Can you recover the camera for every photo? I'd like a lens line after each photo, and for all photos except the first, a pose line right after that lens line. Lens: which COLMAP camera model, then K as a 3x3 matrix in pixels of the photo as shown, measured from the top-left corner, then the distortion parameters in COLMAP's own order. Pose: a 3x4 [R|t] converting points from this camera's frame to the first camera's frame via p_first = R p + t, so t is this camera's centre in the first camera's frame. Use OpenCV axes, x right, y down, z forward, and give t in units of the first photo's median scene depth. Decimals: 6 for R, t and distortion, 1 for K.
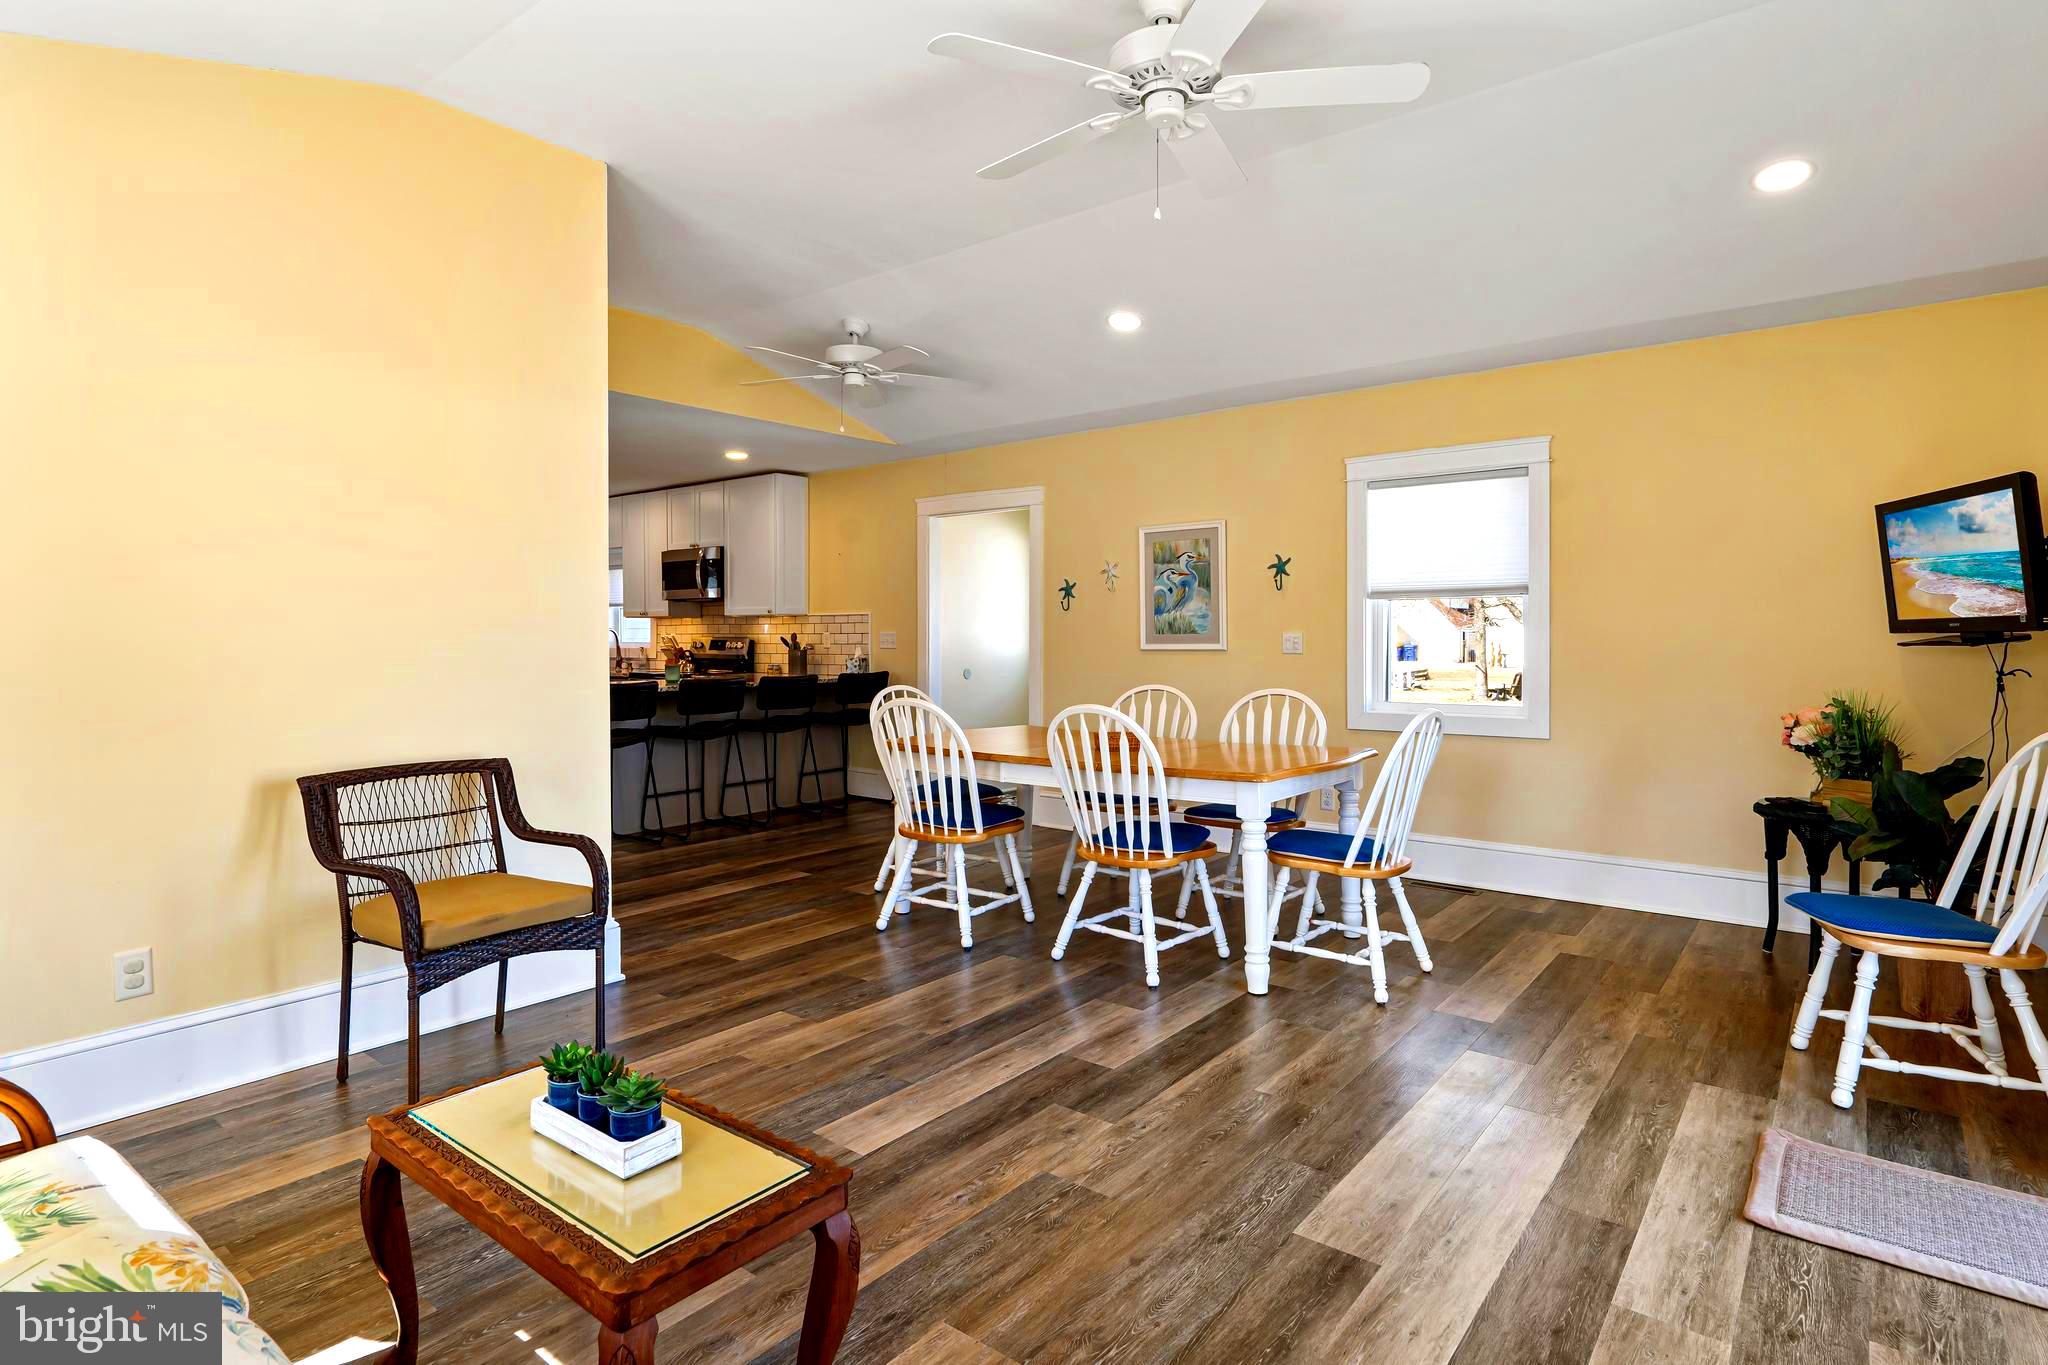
lens RADIAL K [[1076.1, 0, 966.5], [0, 1076.1, 635.4], [0, 0, 1]] dist [-0.003598, -0.000275]
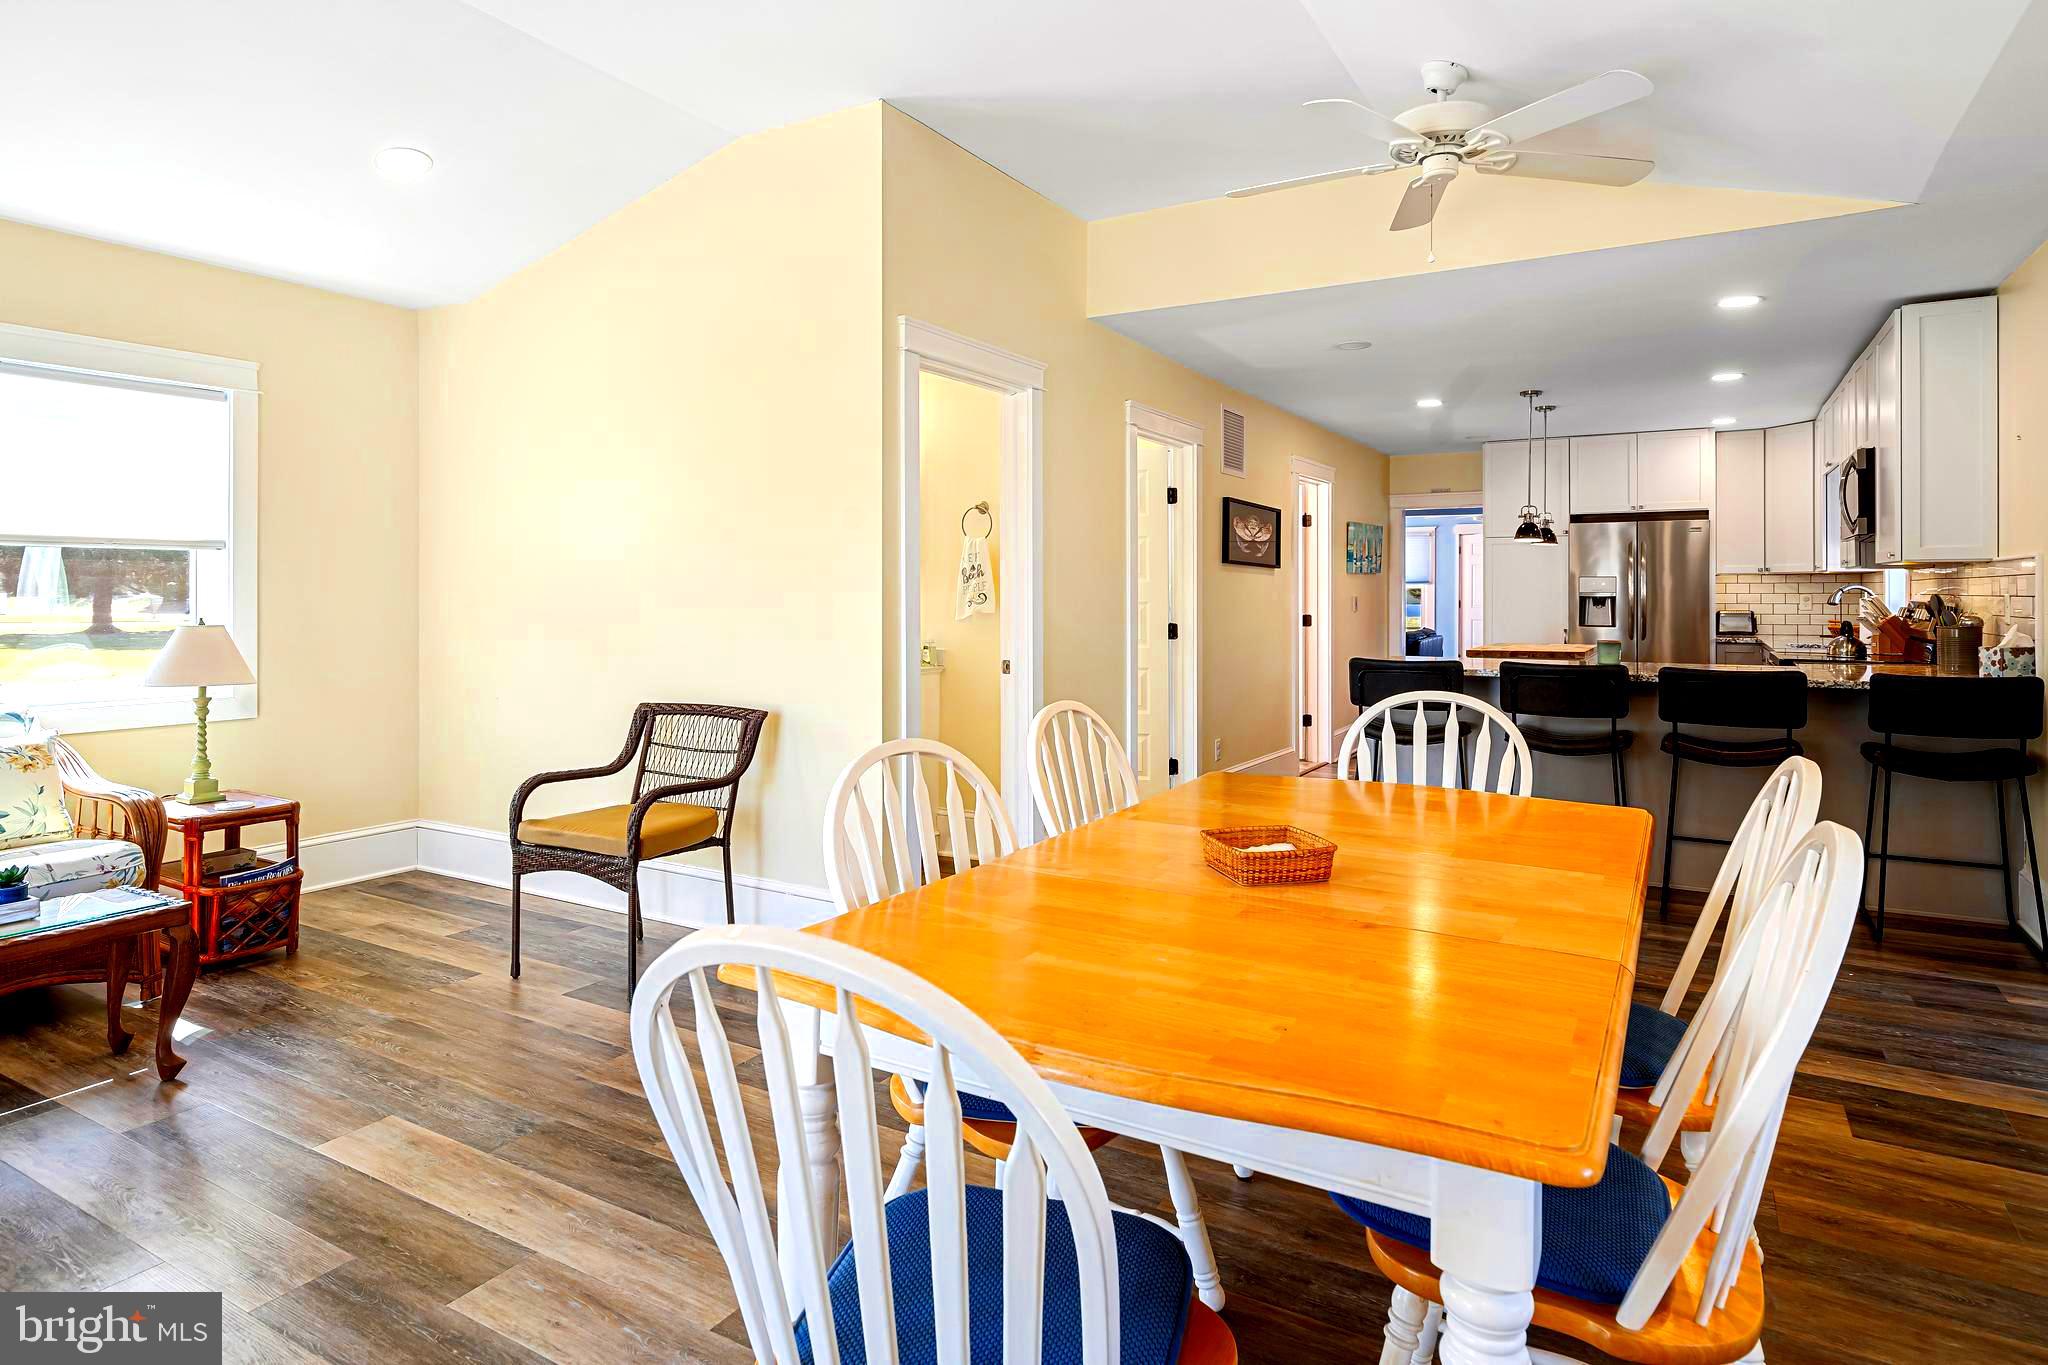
lens RADIAL K [[1119.5, 0, 1022.1], [0, 1119.5, 605.1], [0, 0, 1]] dist [0.001896, 0.004338]
pose [[0.170301, 0.011462, -0.985325, 0.408170], [-0.001453, 0.999934, 0.011381, -0.003247], [0.985391, -0.000507, 0.170306, 0.602699]]
